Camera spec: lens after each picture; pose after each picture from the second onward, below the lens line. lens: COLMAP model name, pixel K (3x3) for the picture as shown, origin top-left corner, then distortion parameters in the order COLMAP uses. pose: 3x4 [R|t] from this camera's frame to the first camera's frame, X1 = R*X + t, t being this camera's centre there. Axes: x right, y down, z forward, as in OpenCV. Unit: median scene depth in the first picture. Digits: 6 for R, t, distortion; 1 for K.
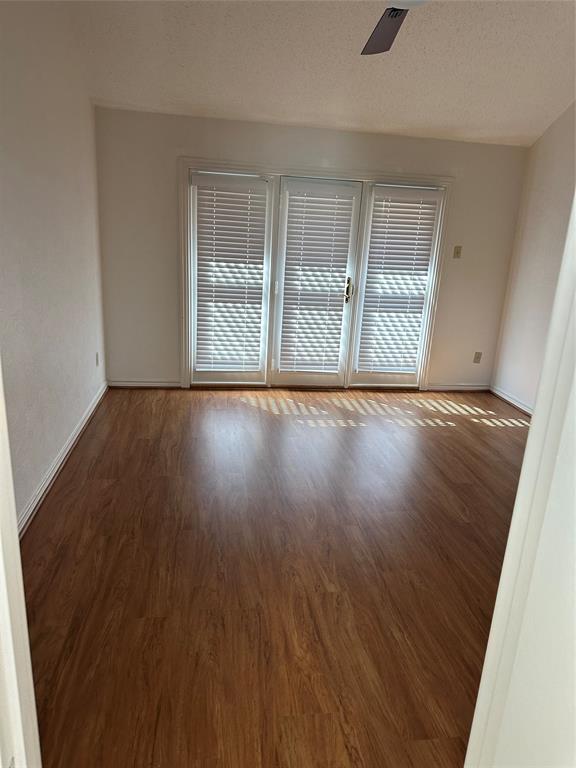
lens RADIAL K [[535.3, 0, 284.0], [0, 535.3, 394.2], [0, 0, 1]] dist [0.128236, -0.178745]
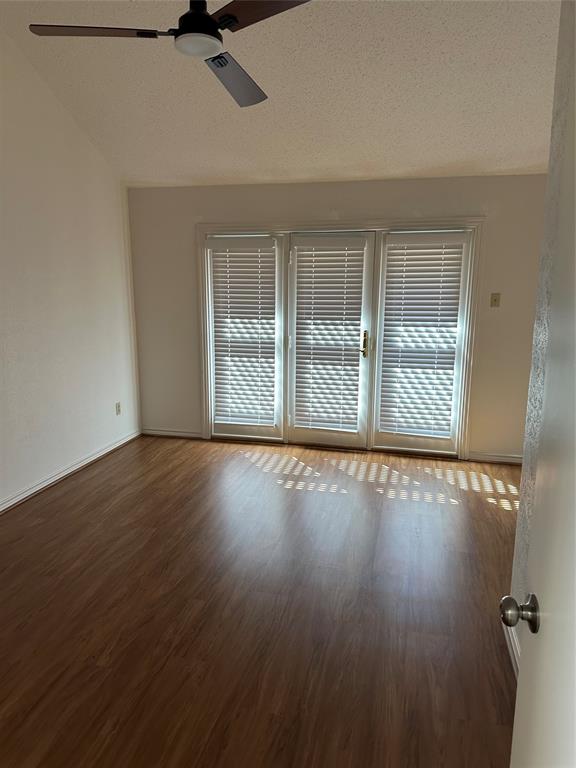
lens RADIAL K [[535.3, 0, 284.0], [0, 535.3, 394.2], [0, 0, 1]] dist [0.128236, -0.178745]
pose [[0.922050, 0.027263, -0.386111, 0.350719], [-0.066282, 0.993904, -0.088105, -0.016304], [0.381355, 0.106830, 0.918235, 0.105477]]
